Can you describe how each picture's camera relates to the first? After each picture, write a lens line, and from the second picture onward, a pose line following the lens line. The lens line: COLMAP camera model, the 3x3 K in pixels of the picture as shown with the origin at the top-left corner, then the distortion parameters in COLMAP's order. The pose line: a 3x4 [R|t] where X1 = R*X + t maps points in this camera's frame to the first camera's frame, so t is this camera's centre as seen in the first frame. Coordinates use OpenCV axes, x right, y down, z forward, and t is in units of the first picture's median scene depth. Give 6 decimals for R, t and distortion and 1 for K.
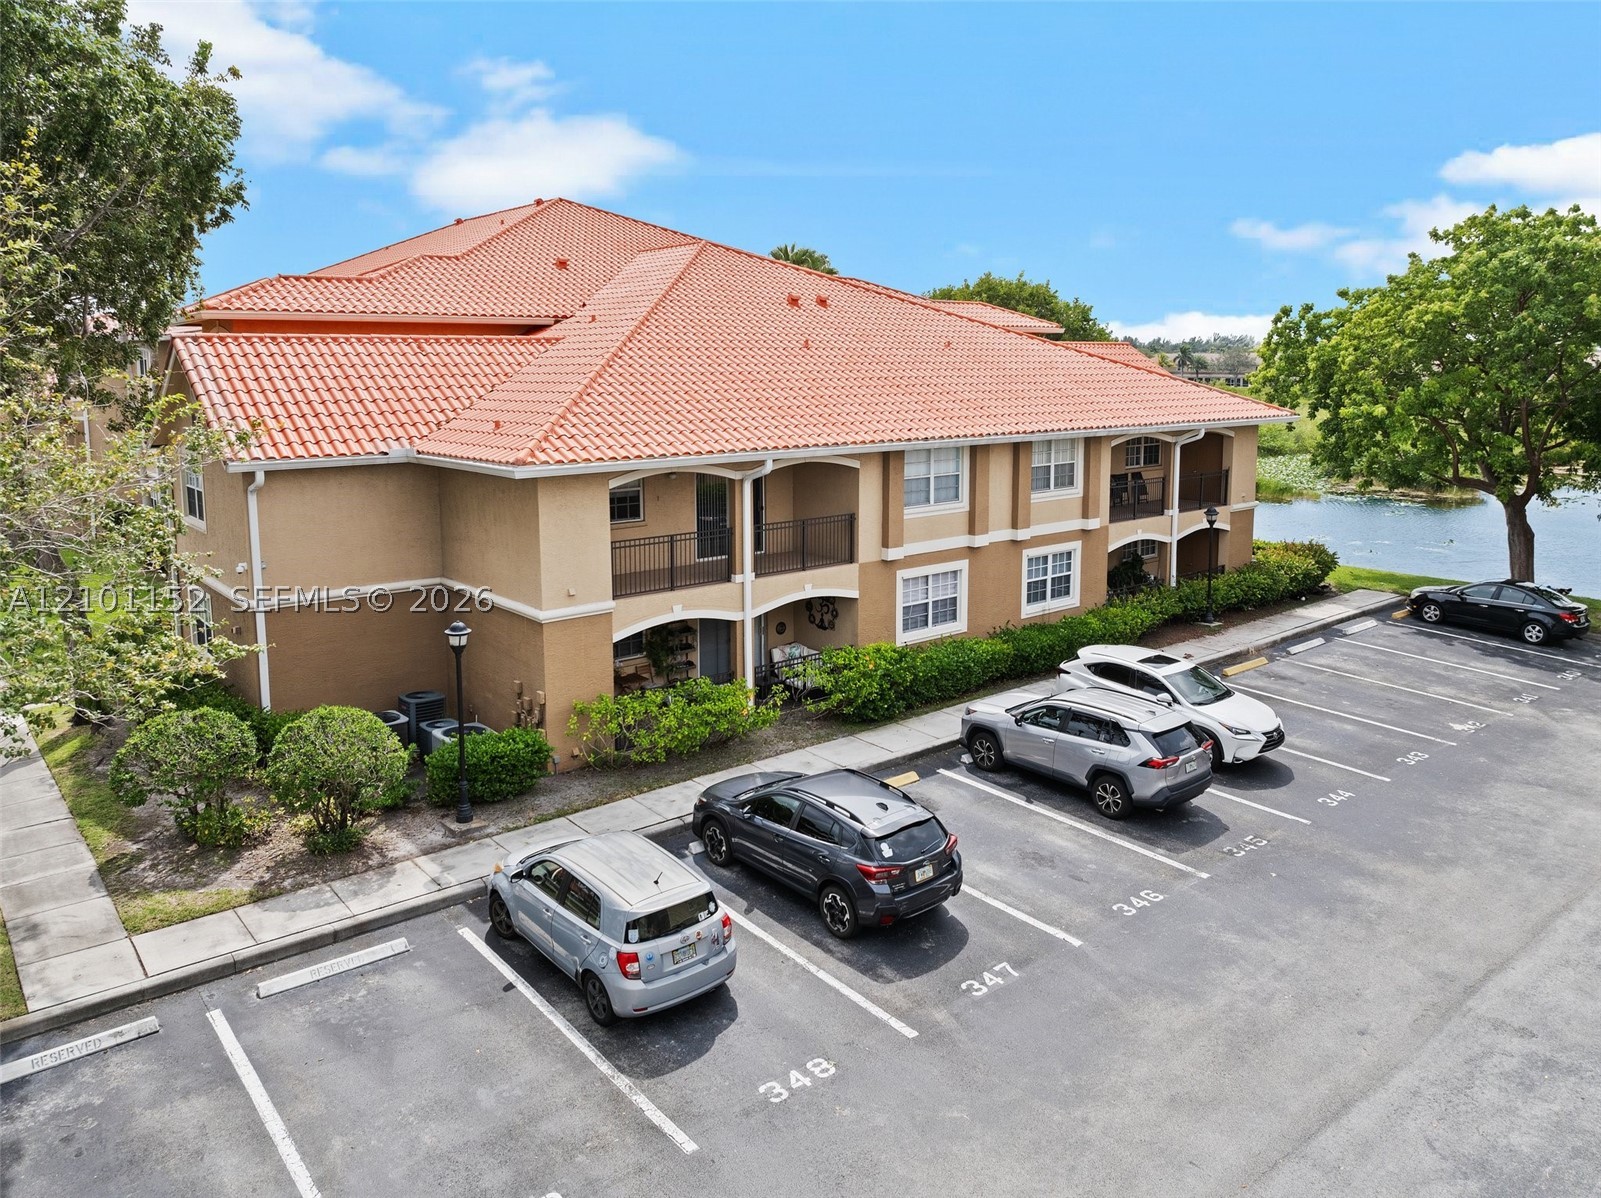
lens RADIAL K [[1106.2, 0, 800.5], [0, 1106.2, 599.0], [0, 0, 1]] dist [-0.038983, -0.000768]
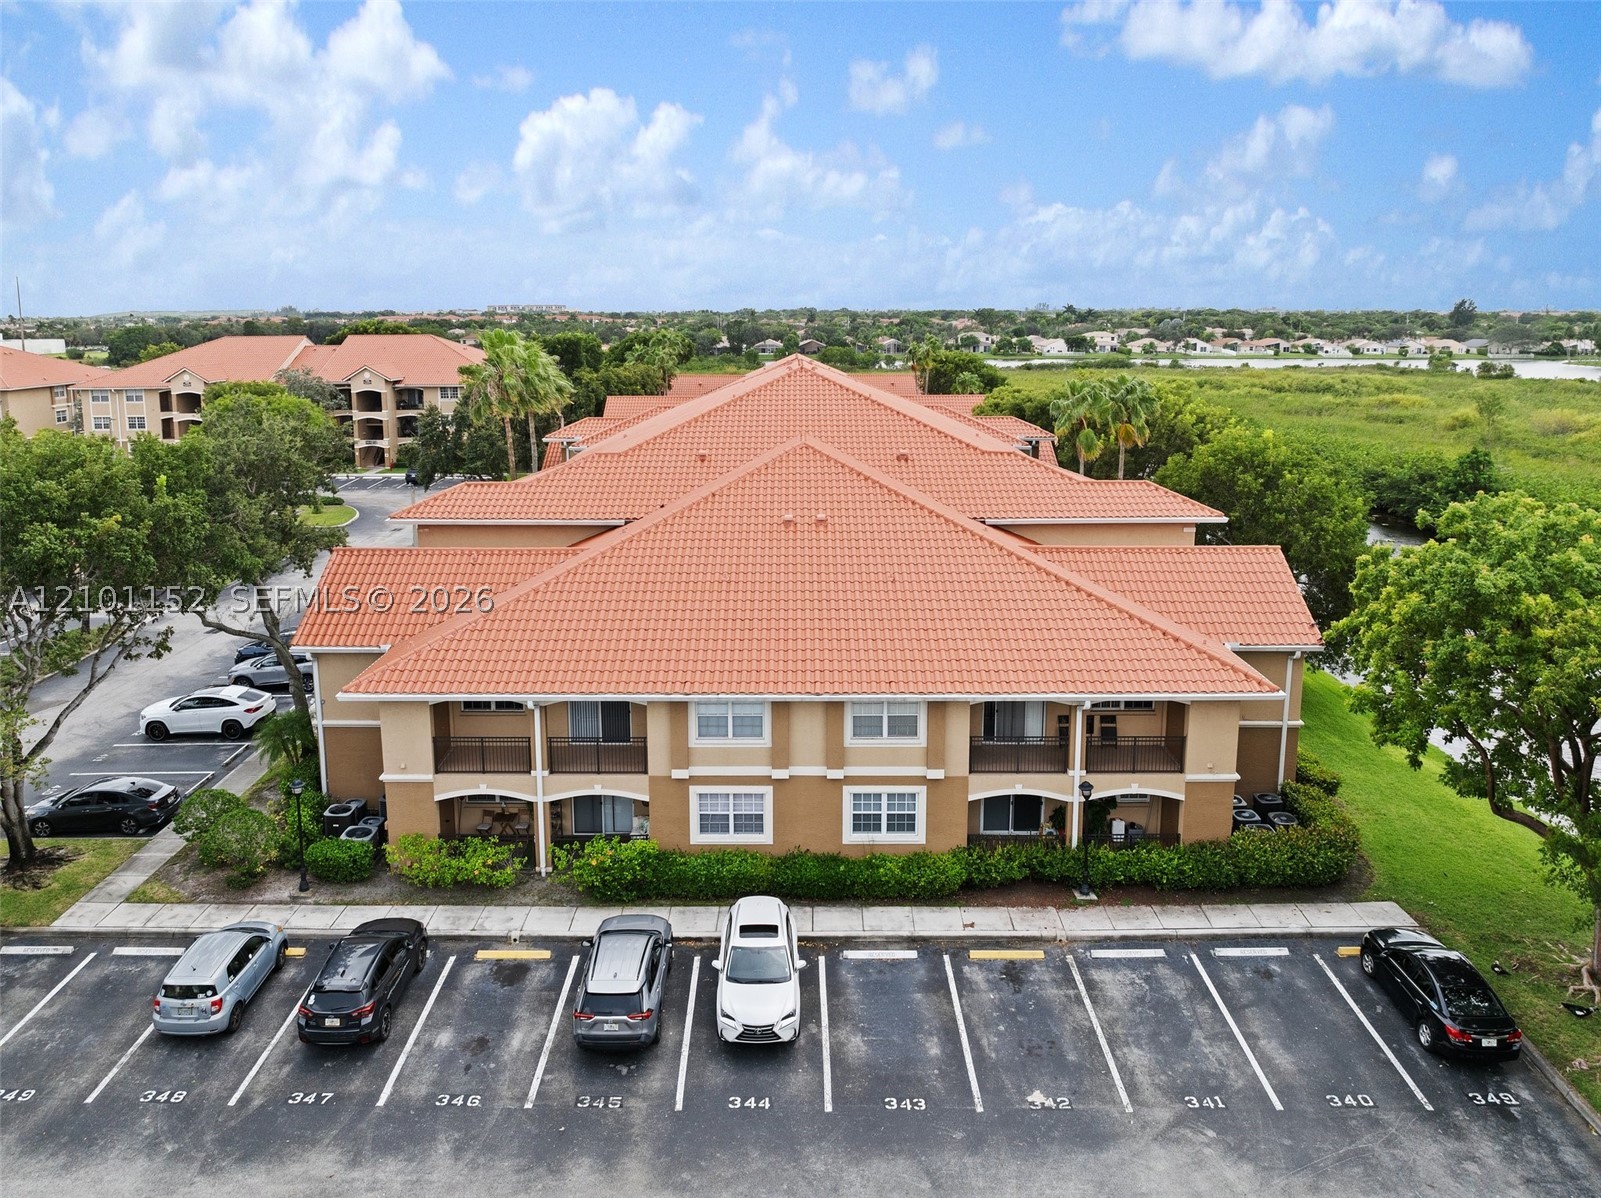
lens RADIAL K [[1137.9, 0, 800.5], [0, 1137.9, 599.0], [0, 0, 1]] dist [-0.042615, -0.004296]
pose [[0.770543, 0.157838, -0.617536, 0.920964], [-0.130280, 0.987401, 0.089813, -0.357079], [0.623931, 0.011248, 0.781398, 0.073866]]
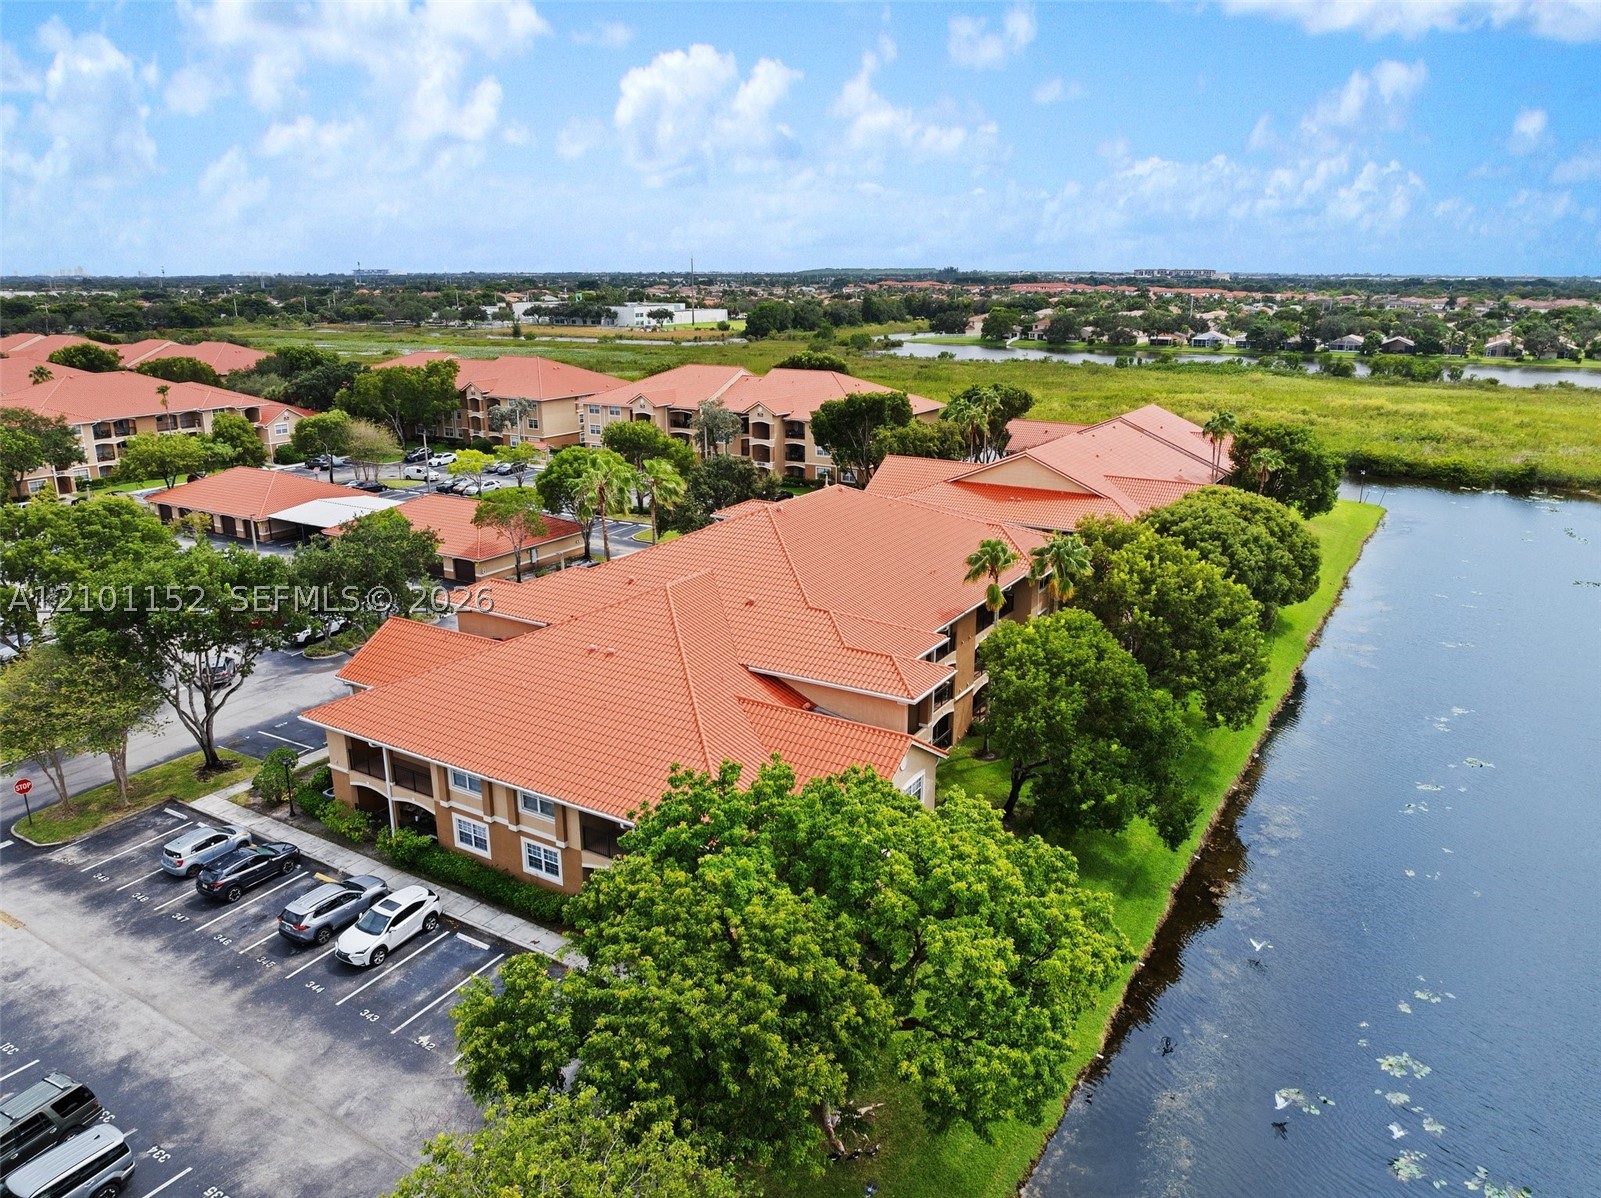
lens RADIAL K [[1137.9, 0, 800.5], [0, 1137.9, 599.0], [0, 0, 1]] dist [-0.042615, -0.004296]
pose [[0.329780, 0.271329, -0.904227, 2.035454], [-0.194277, 0.956813, 0.216254, -0.956632], [0.923852, 0.104354, 0.368250, 0.764826]]
